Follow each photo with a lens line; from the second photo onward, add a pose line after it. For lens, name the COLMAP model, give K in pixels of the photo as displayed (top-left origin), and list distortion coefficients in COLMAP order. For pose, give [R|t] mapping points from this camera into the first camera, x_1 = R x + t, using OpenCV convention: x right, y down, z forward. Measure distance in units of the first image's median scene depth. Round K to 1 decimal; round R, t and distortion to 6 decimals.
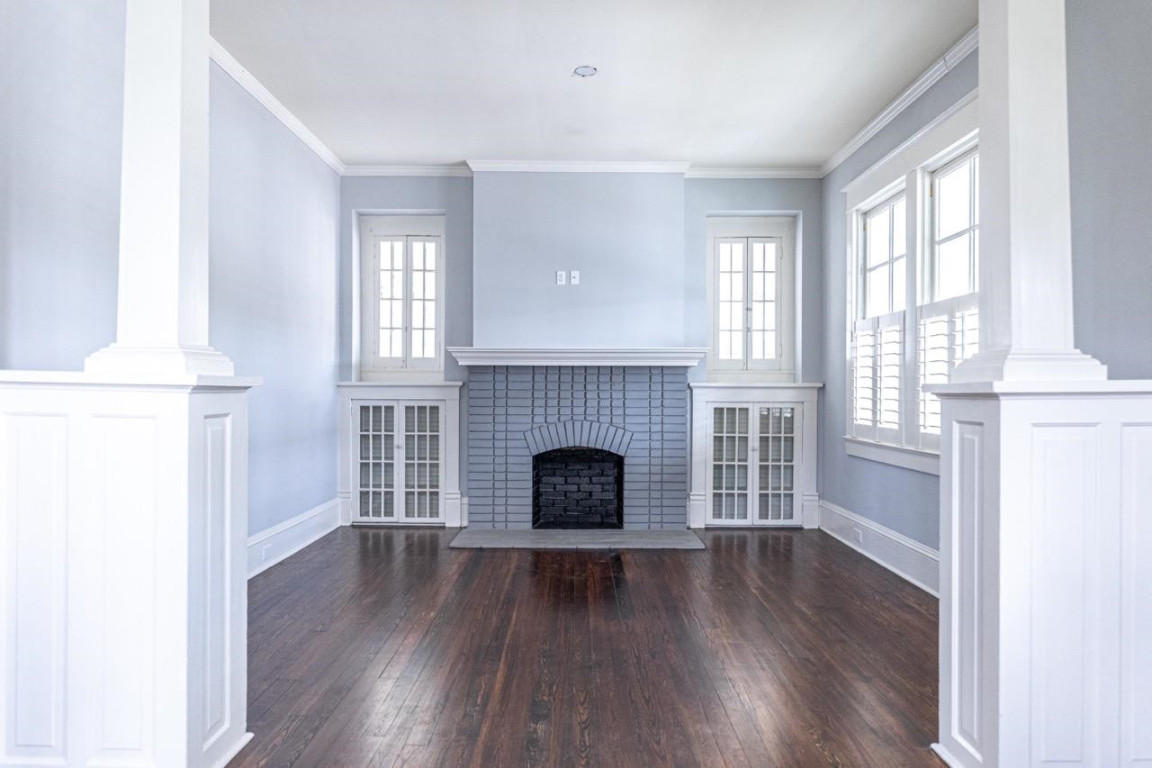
lens RADIAL K [[738.6, 0, 579.2], [0, 738.6, 384.4], [0, 0, 1]] dist [0.004246, 0.001694]
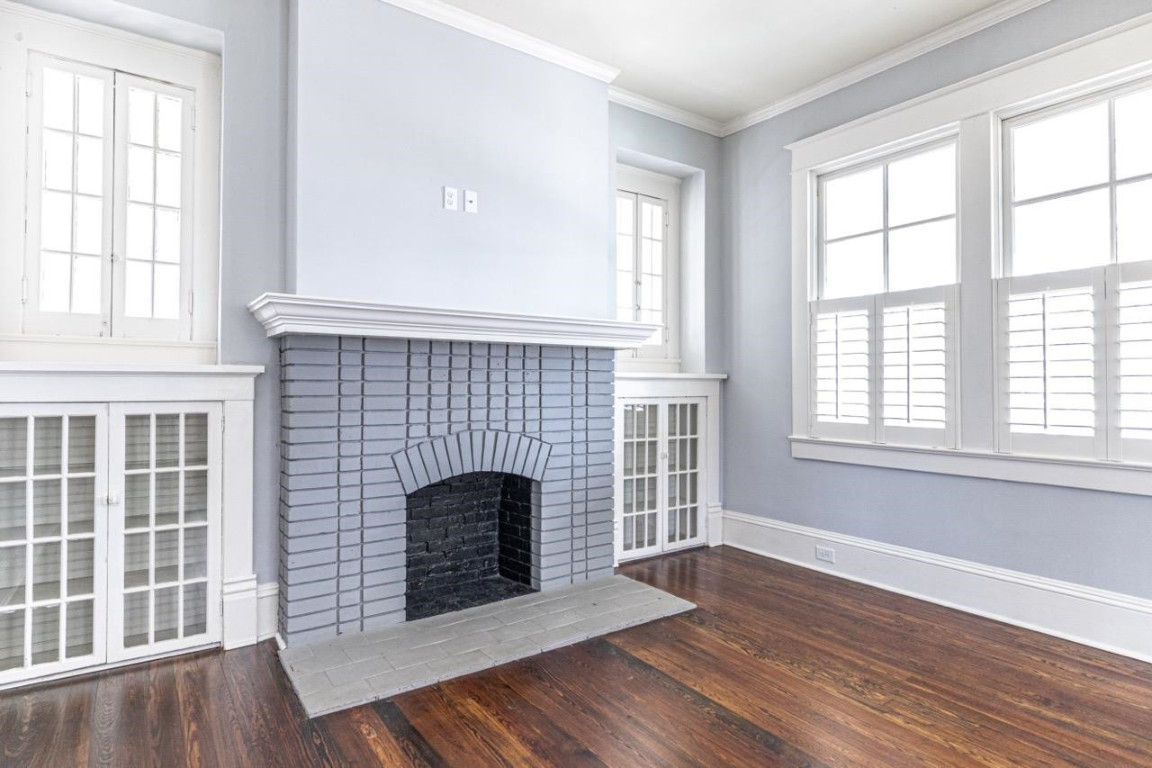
lens RADIAL K [[625.2, 0, 572.4], [0, 625.2, 372.7], [0, 0, 1]] dist [-0.000692, 0.000581]
pose [[0.816975, 0.008897, 0.576604, -0.238755], [-0.002879, 0.999931, -0.011349, 0.005878], [-0.576665, 0.007612, 0.816945, 0.515885]]
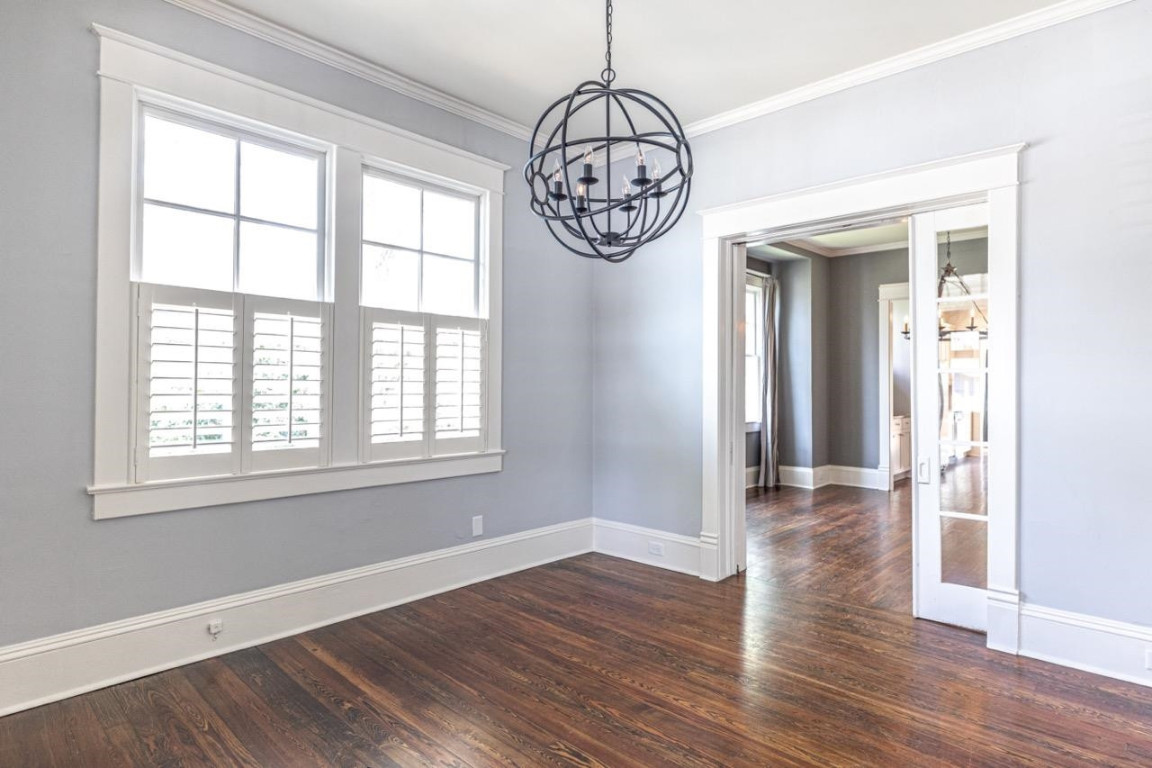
lens RADIAL K [[738.6, 0, 582.2], [0, 738.6, 385.1], [0, 0, 1]] dist [0.004246, 0.001694]
pose [[-0.781225, 0.018716, 0.623969, -0.232480], [0.007425, 0.999758, -0.020692, 0.009750], [-0.624206, -0.011532, -0.781175, 1.119558]]
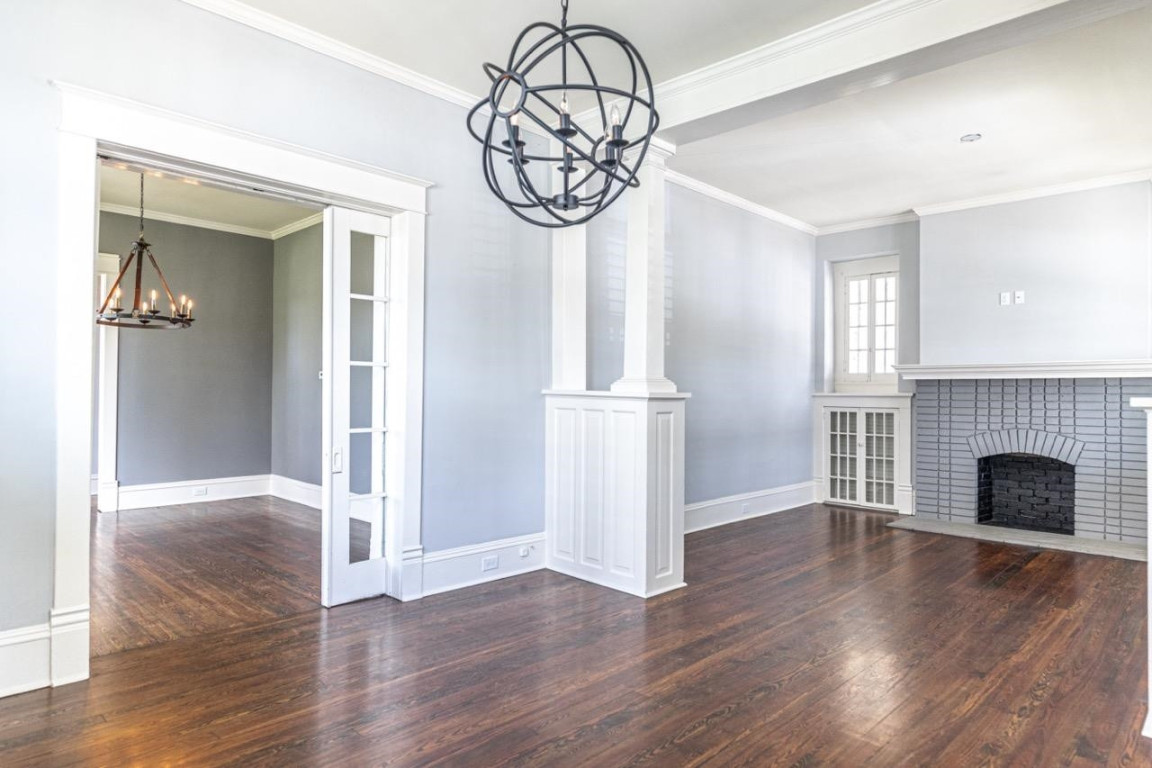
lens RADIAL K [[690.4, 0, 574.9], [0, 690.4, 386.3], [0, 0, 1]] dist [-0.006693, -0.001693]
pose [[0.717065, -0.006054, -0.696980, 0.228702], [-0.000435, 0.999958, -0.009134, -0.004275], [0.697006, 0.006853, 0.717032, -0.179518]]
